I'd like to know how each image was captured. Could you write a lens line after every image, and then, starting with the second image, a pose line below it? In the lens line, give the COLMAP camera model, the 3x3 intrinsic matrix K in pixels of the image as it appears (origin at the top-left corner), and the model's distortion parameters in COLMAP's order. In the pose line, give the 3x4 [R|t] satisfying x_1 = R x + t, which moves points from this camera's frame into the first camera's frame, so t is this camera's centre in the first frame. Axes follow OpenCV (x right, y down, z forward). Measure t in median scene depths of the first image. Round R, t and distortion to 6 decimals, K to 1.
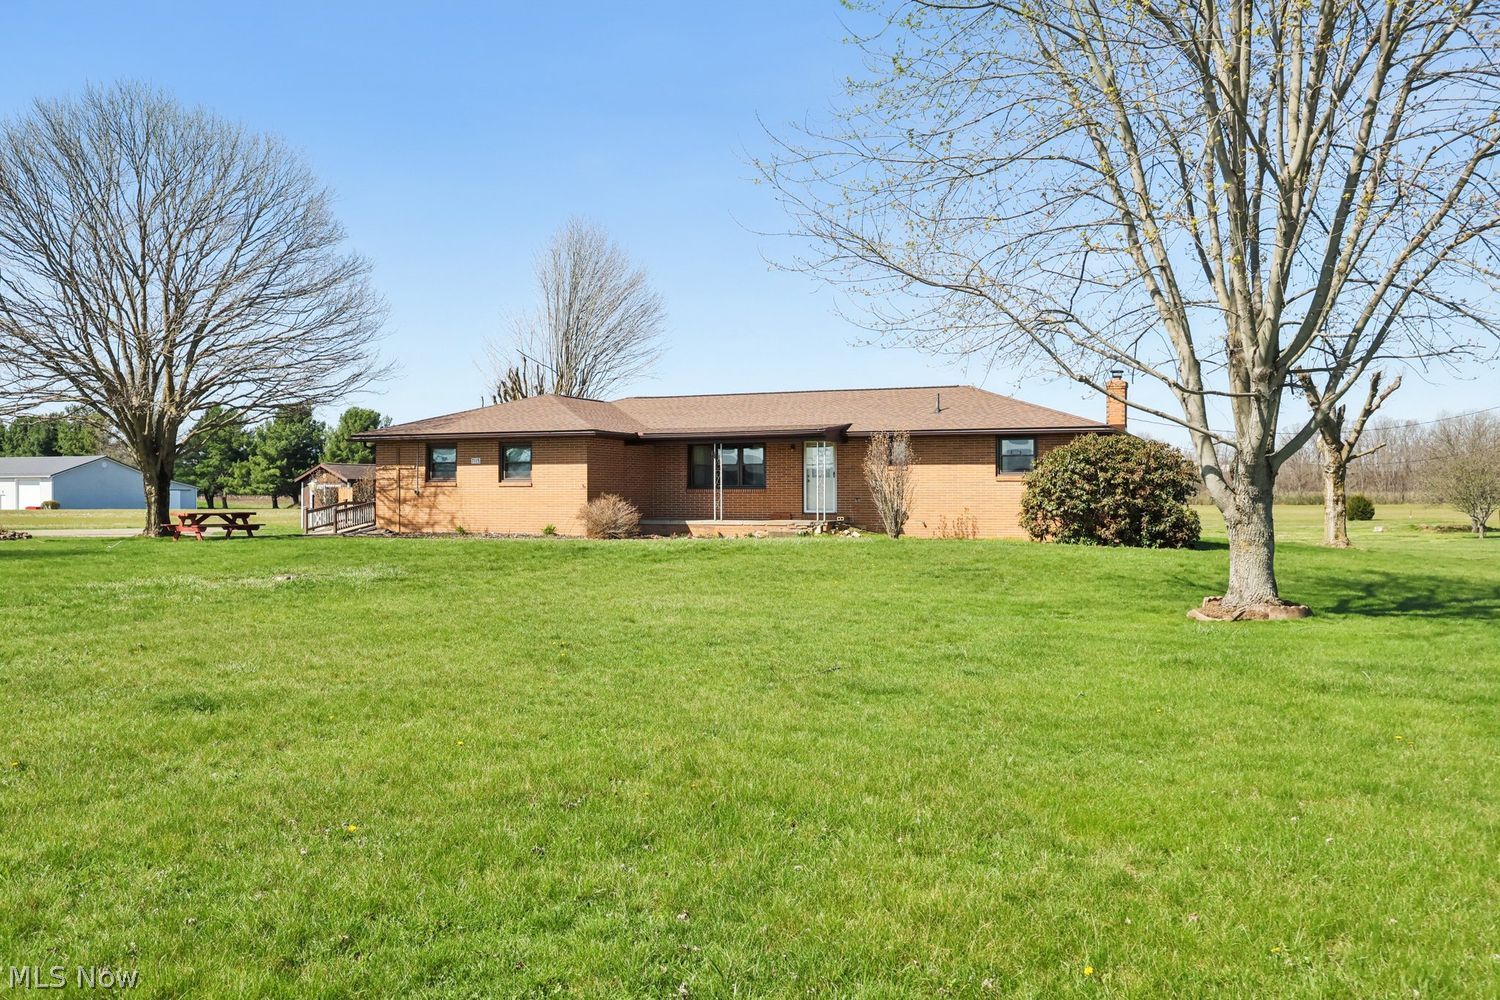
lens RADIAL K [[1207.5, 0, 738.0], [0, 1207.5, 491.2], [0, 0, 1]] dist [0.005994, -0.001311]
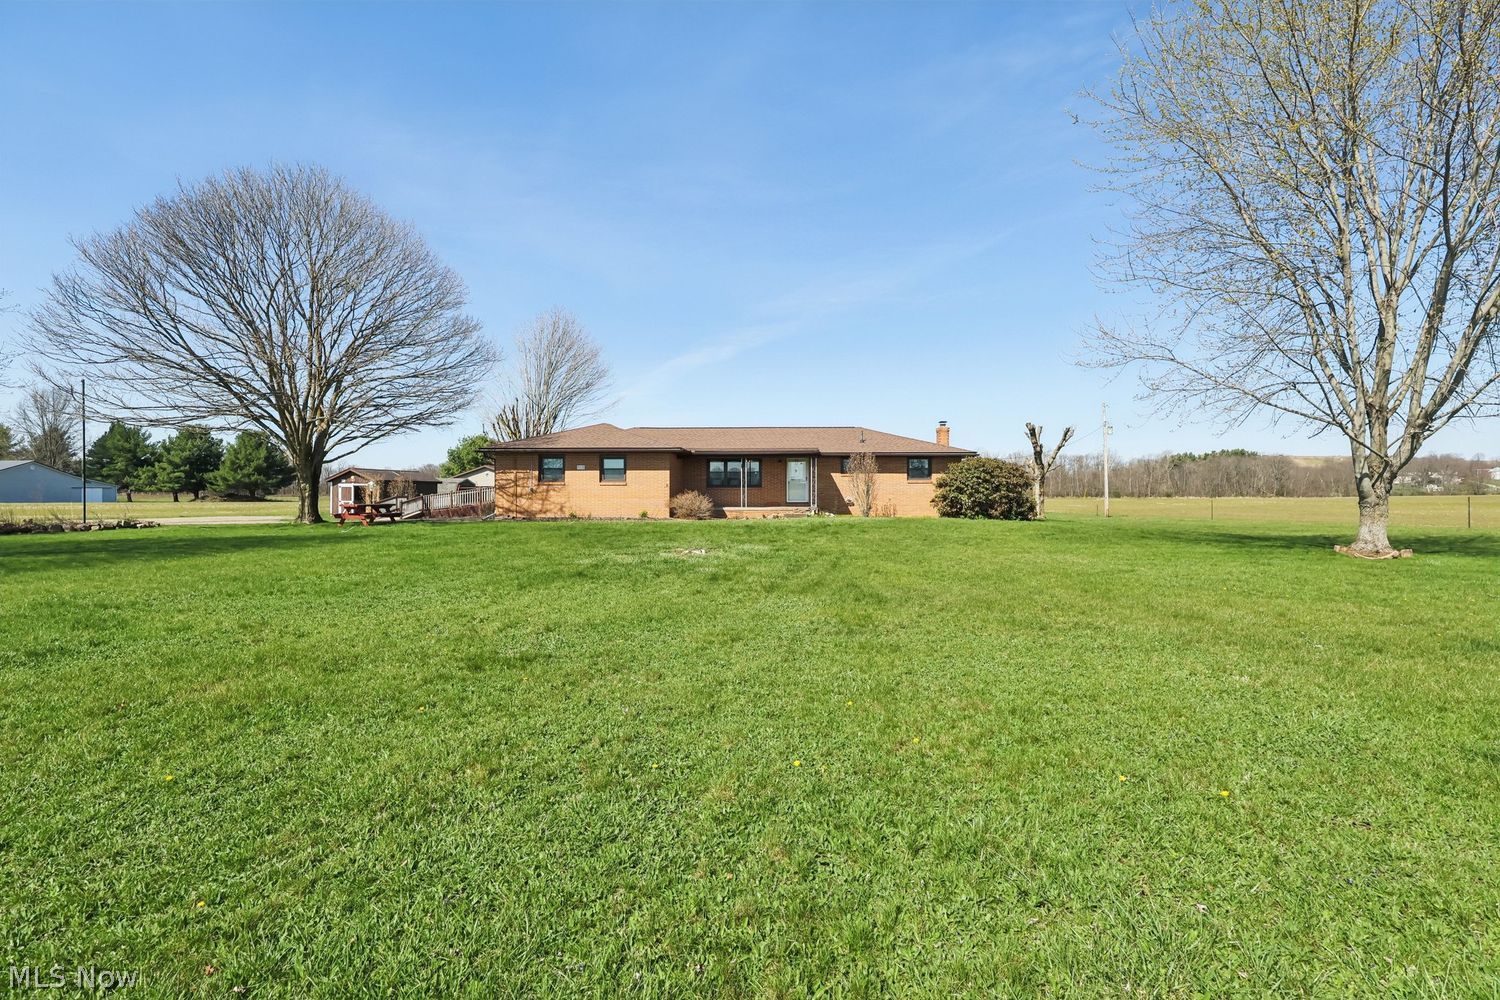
lens RADIAL K [[709.6, 0, 753.1], [0, 709.6, 498.4], [0, 0, 1]] dist [0.001647, -0.000132]
pose [[0.933643, -0.002489, 0.358197, -0.325139], [-0.001667, 0.999935, 0.011294, 0.001935], [-0.358202, -0.011142, 0.933578, 0.130963]]
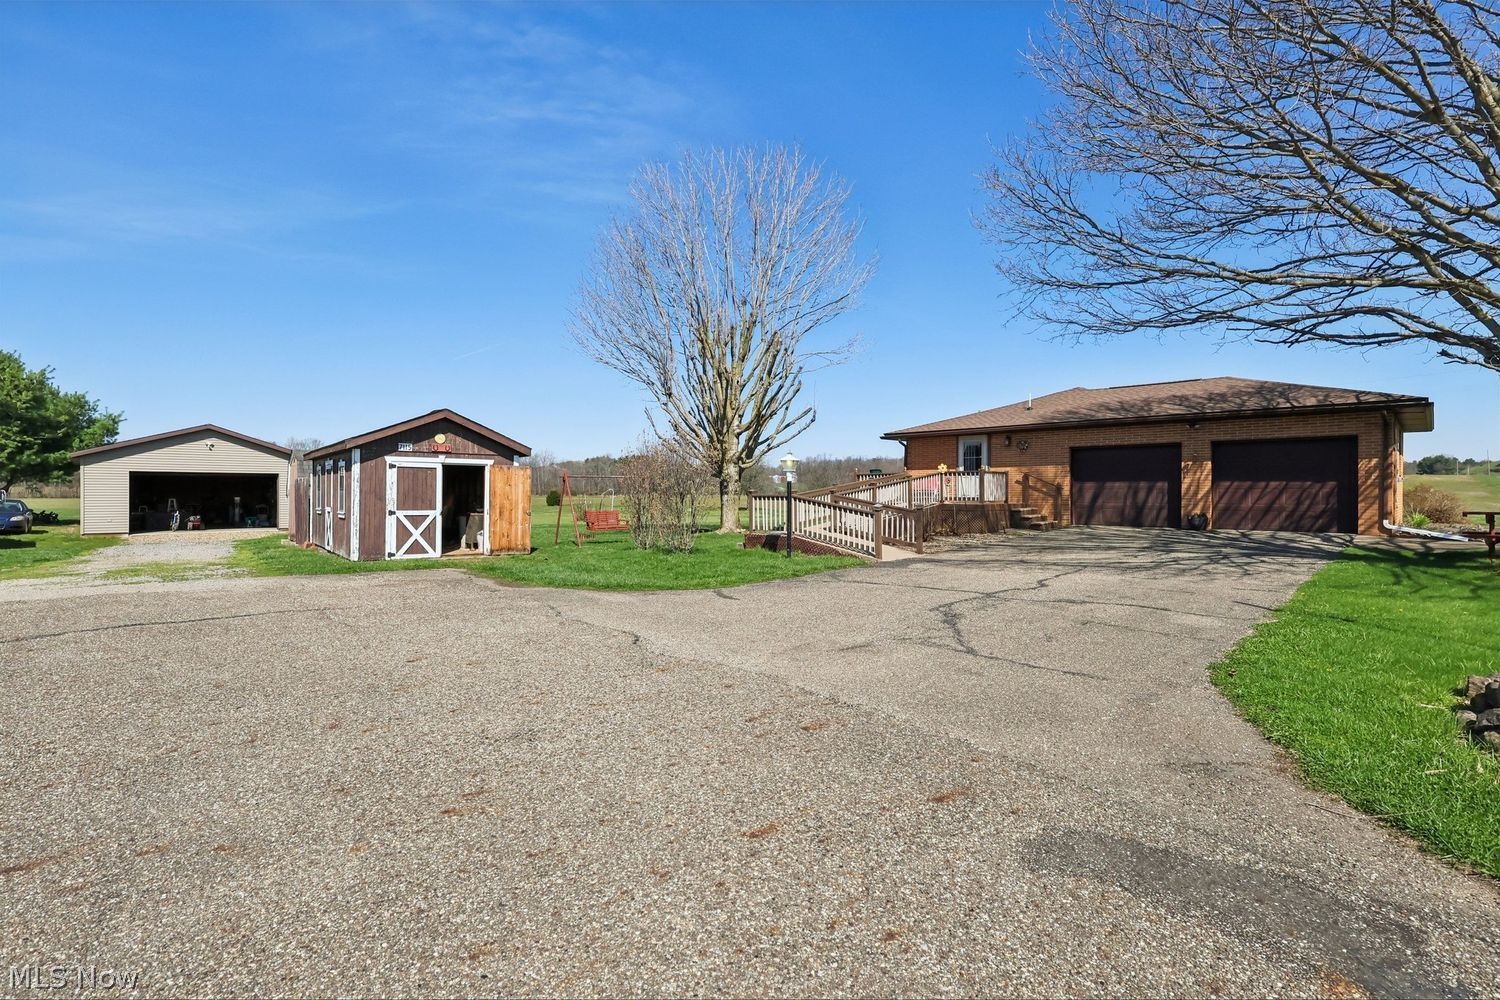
lens RADIAL K [[709.6, 0, 747.4], [0, 709.6, 511.2], [0, 0, 1]] dist [0.001647, -0.000132]
pose [[0.332931, -0.024406, 0.942635, -0.863085], [-0.003227, 0.999630, 0.027022, 0.010565], [-0.942946, -0.012038, 0.332729, 1.248575]]
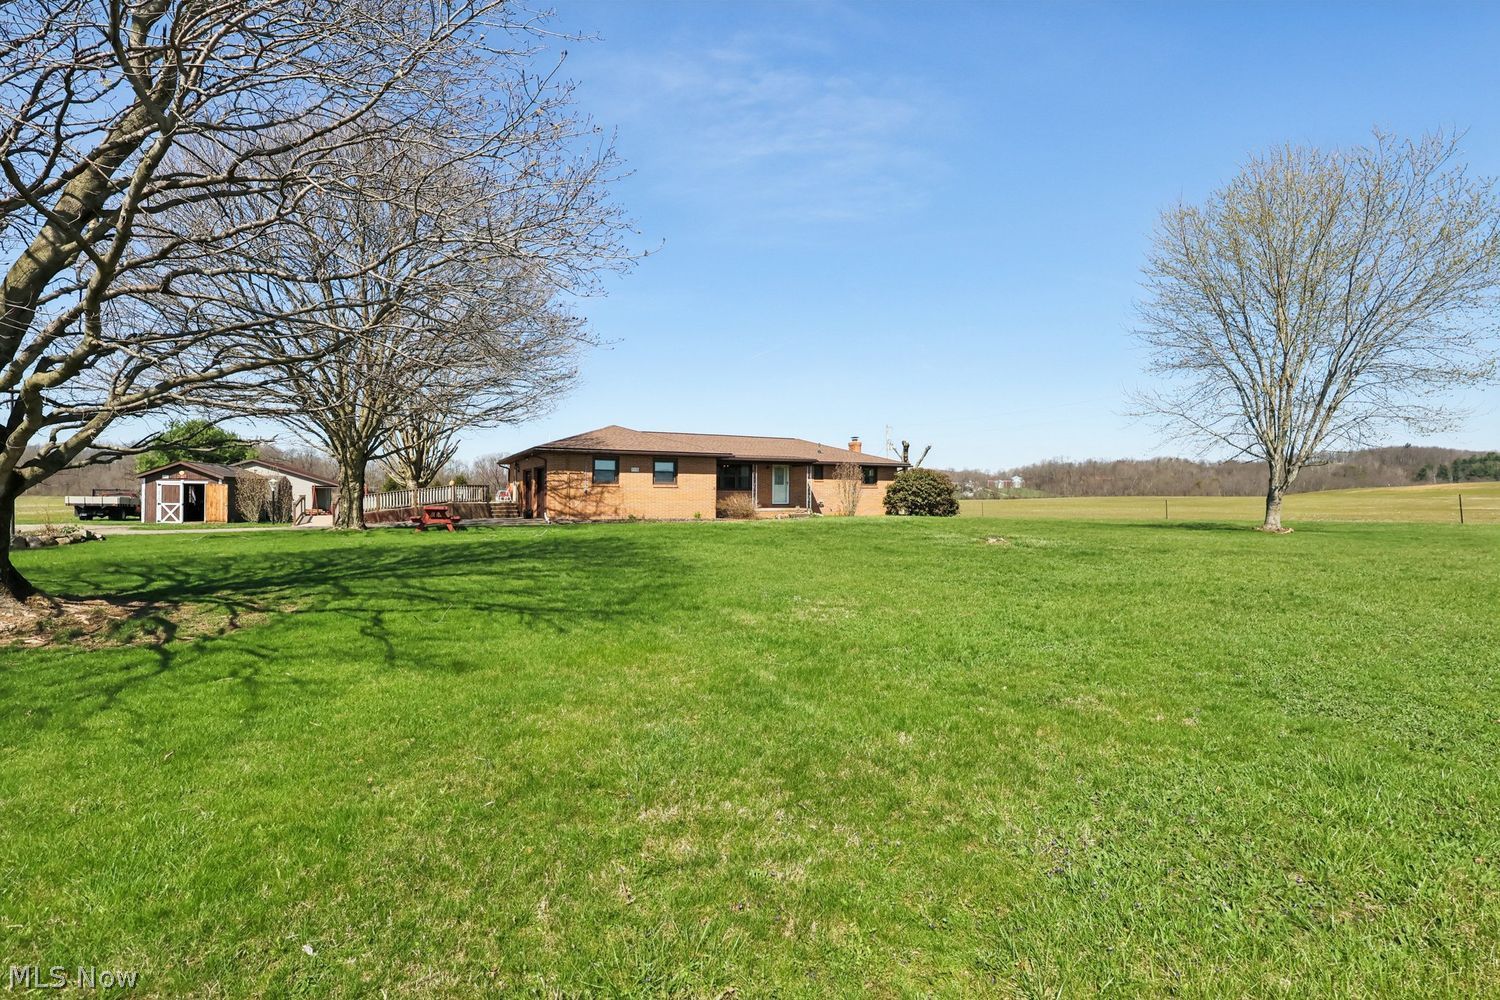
lens RADIAL K [[709.6, 0, 754.7], [0, 709.6, 491.9], [0, 0, 1]] dist [0.001647, -0.000132]
pose [[0.643291, 0.006775, 0.765592, -0.774294], [-0.007870, 0.999967, -0.002237, 0.002282], [-0.765582, -0.004586, 0.643322, 0.330176]]
